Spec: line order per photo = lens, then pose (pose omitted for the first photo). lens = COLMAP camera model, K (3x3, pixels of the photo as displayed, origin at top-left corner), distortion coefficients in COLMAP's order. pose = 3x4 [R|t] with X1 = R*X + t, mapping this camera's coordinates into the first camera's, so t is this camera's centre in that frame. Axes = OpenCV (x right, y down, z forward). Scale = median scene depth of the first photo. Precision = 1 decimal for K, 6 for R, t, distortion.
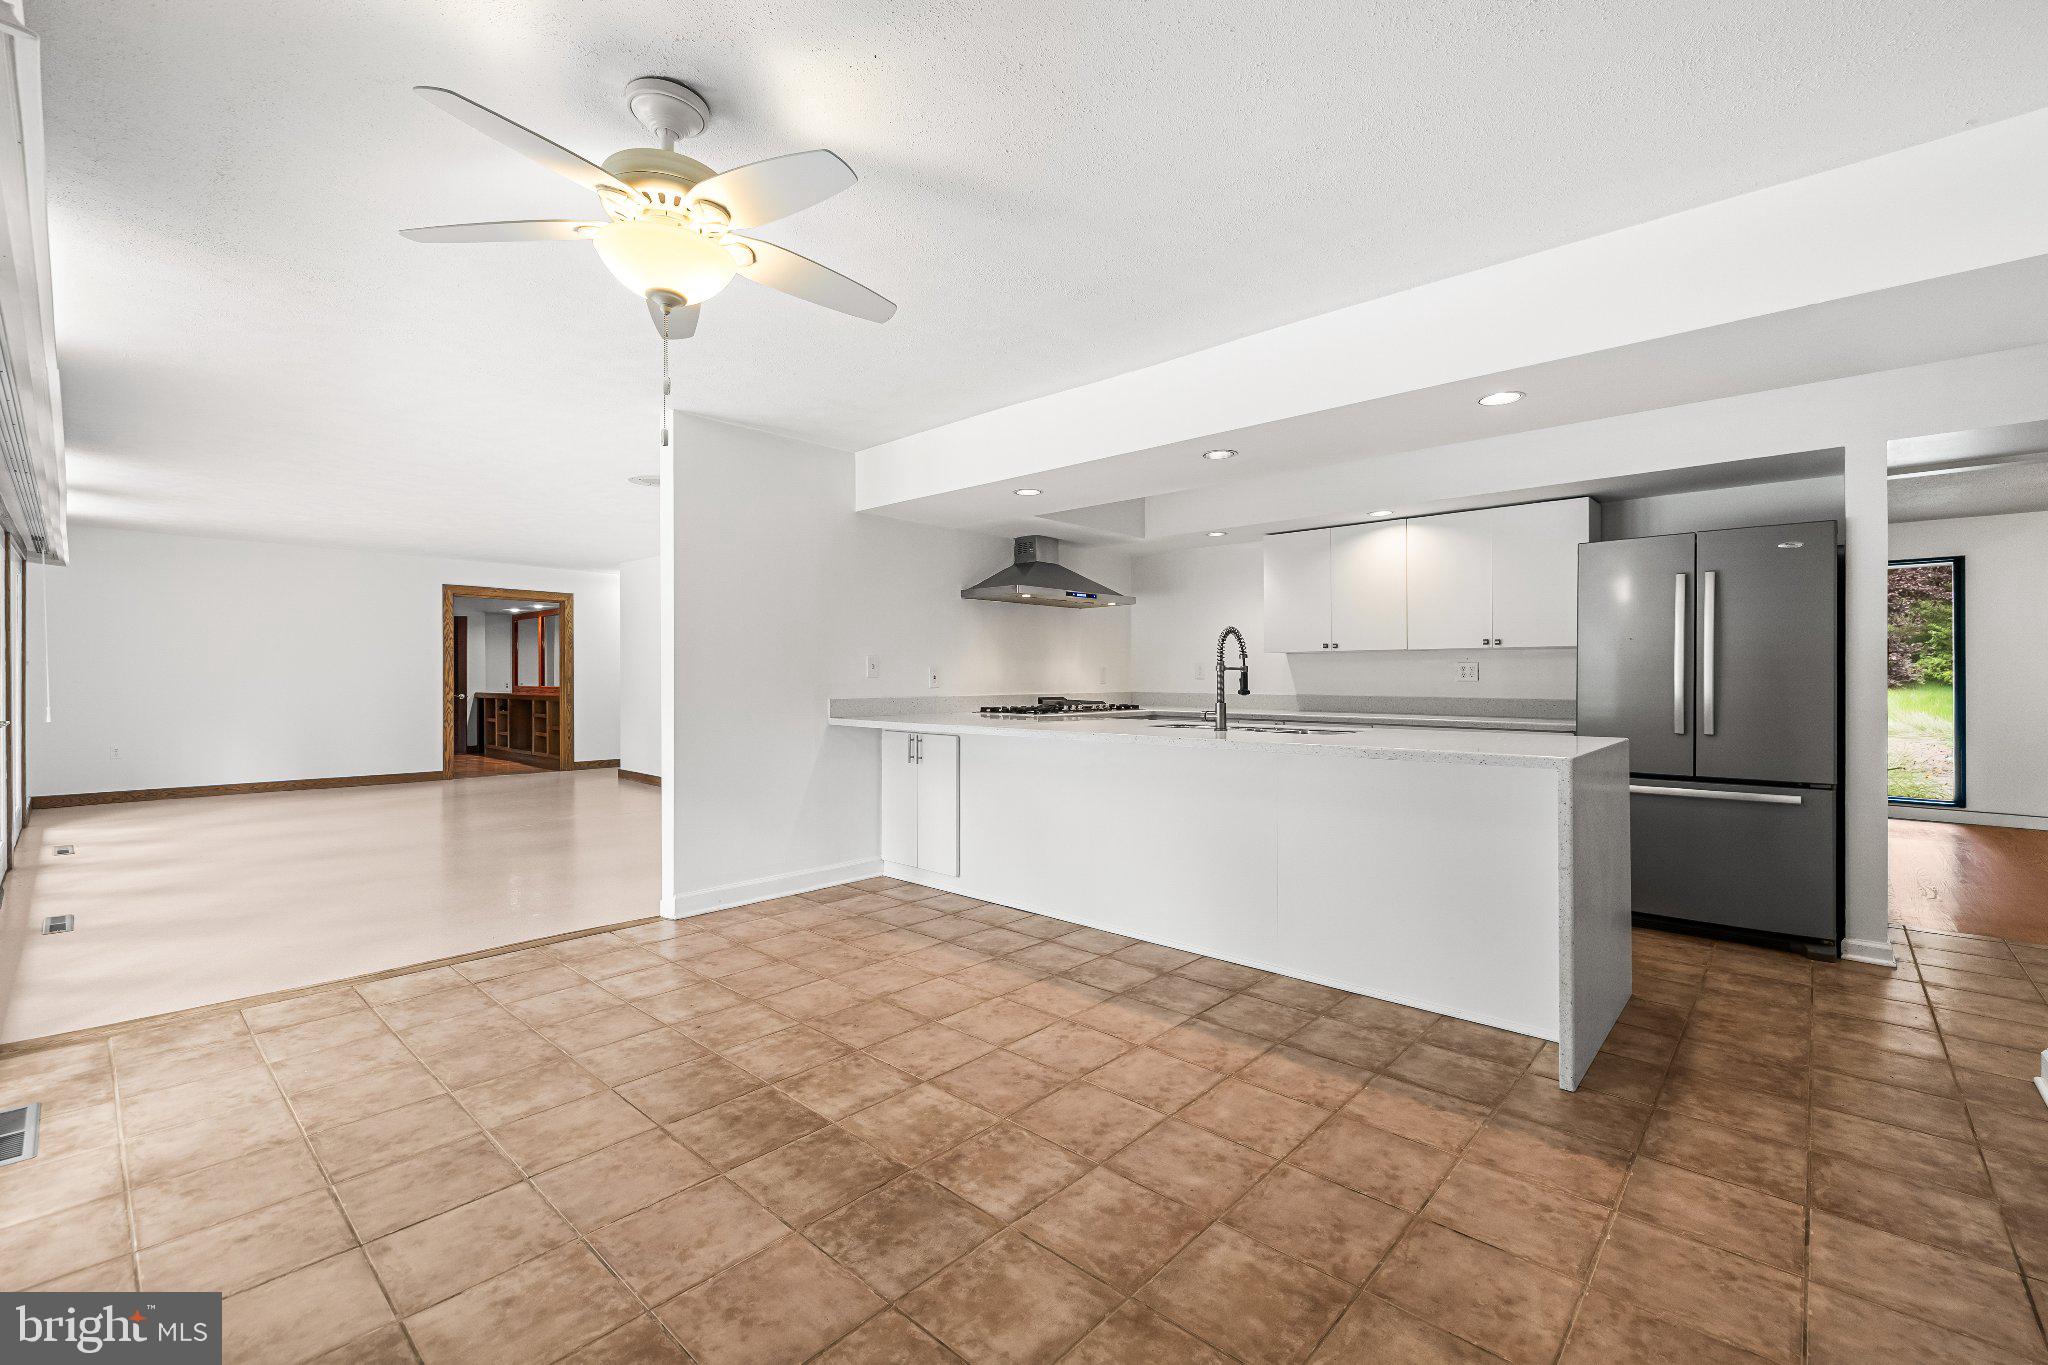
lens RADIAL K [[870.5, 0, 1024.0], [0, 870.5, 682.5], [0, 0, 1]] dist [-0.001029, -0.000102]
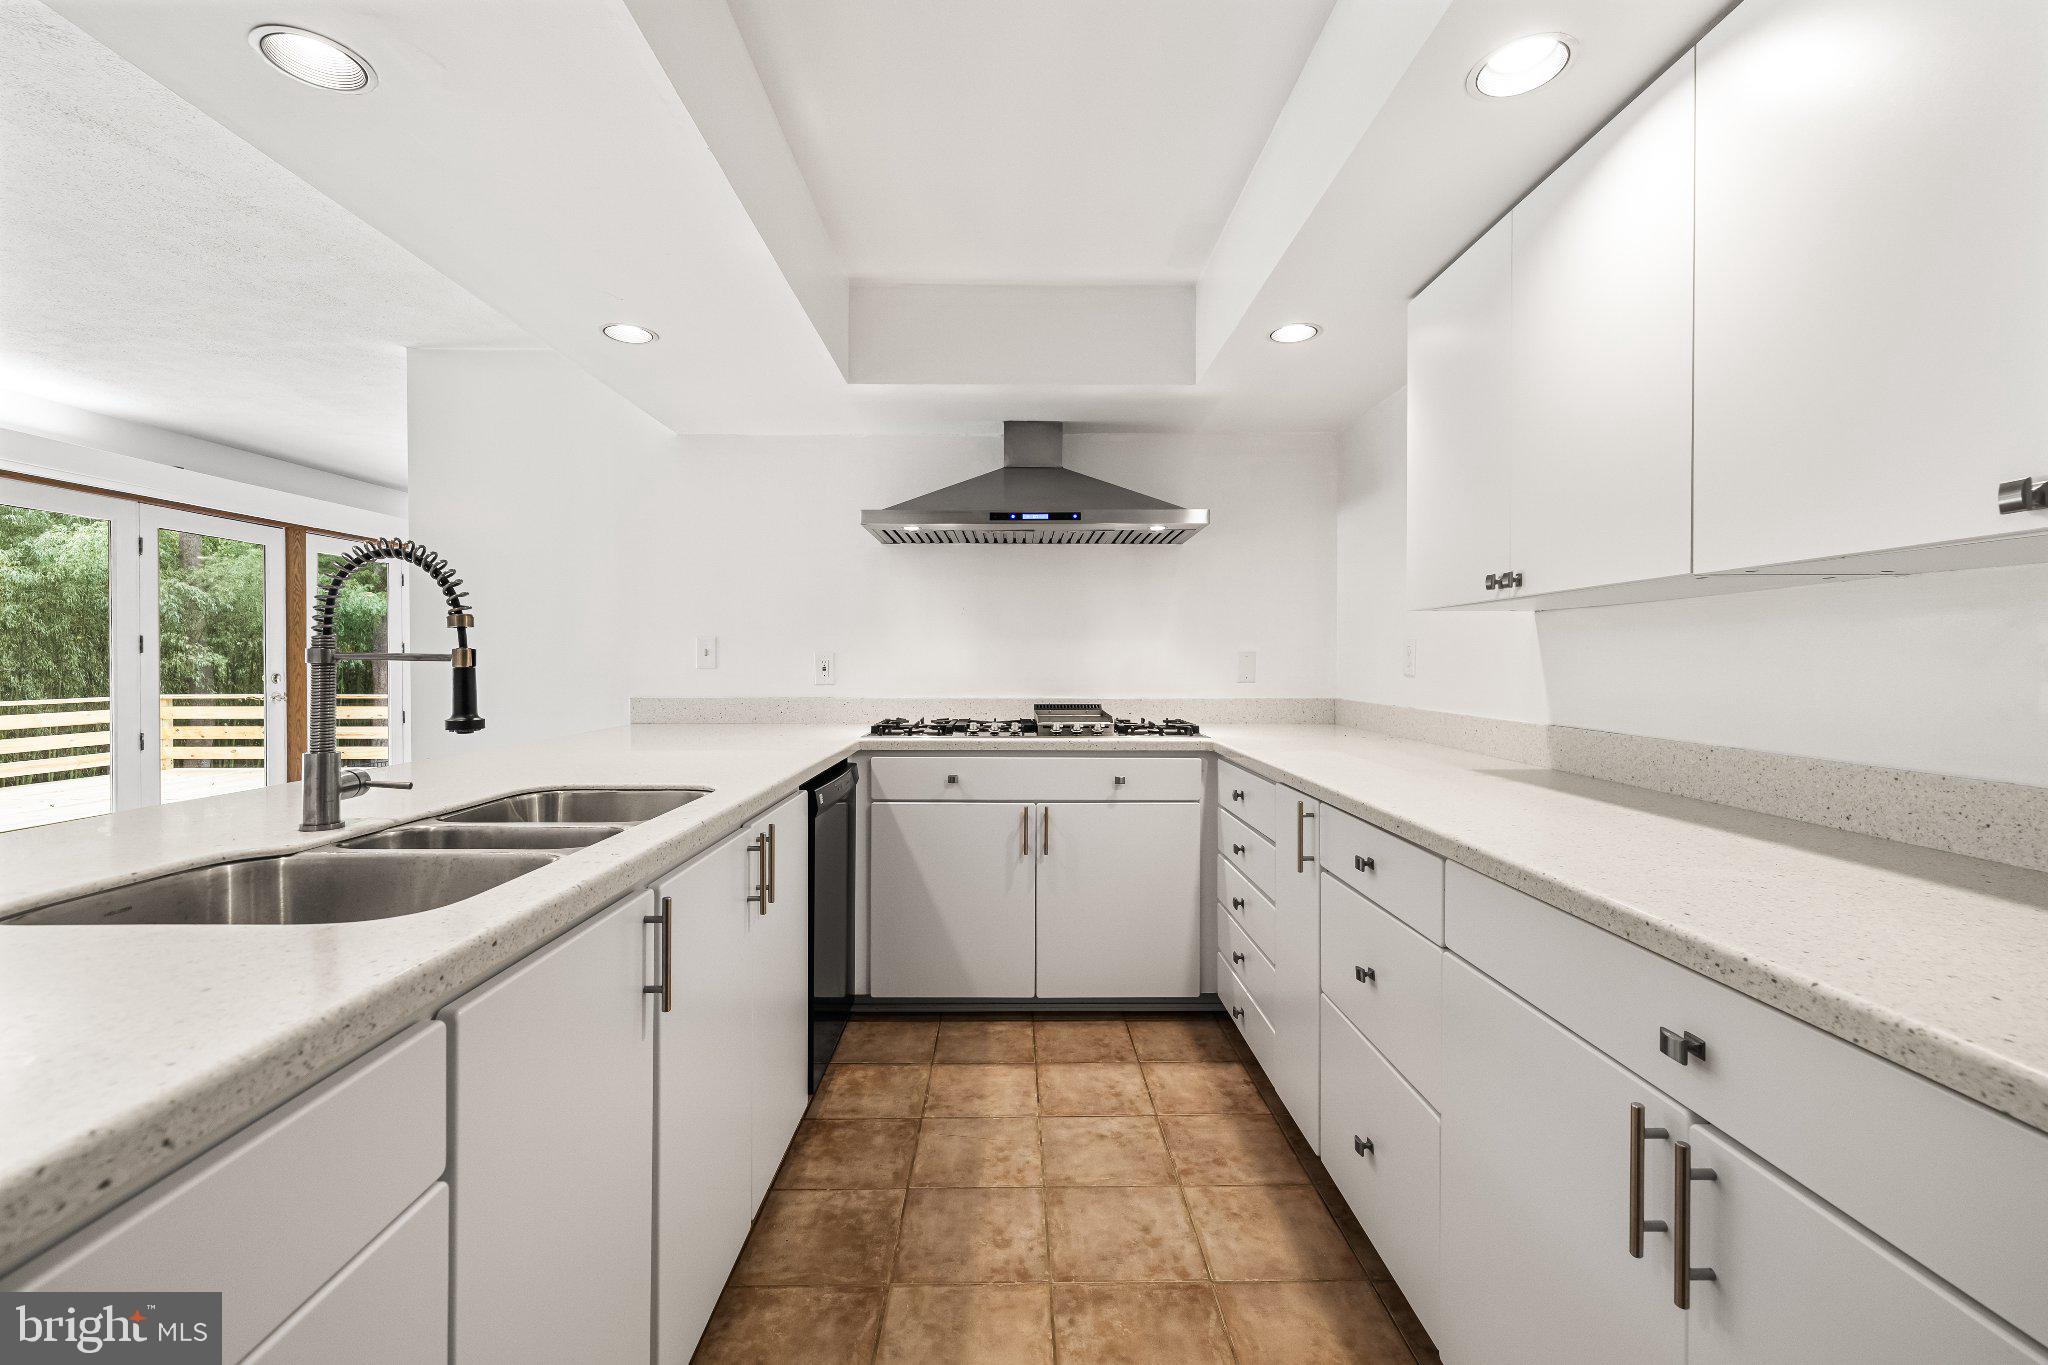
lens RADIAL K [[870.5, 0, 1024.0], [0, 870.5, 682.5], [0, 0, 1]] dist [-0.001029, -0.000102]
pose [[0.686109, 0.022662, -0.727145, 0.484472], [-0.008663, 0.999698, 0.022982, -0.011532], [0.727447, -0.009469, 0.686099, 0.672641]]
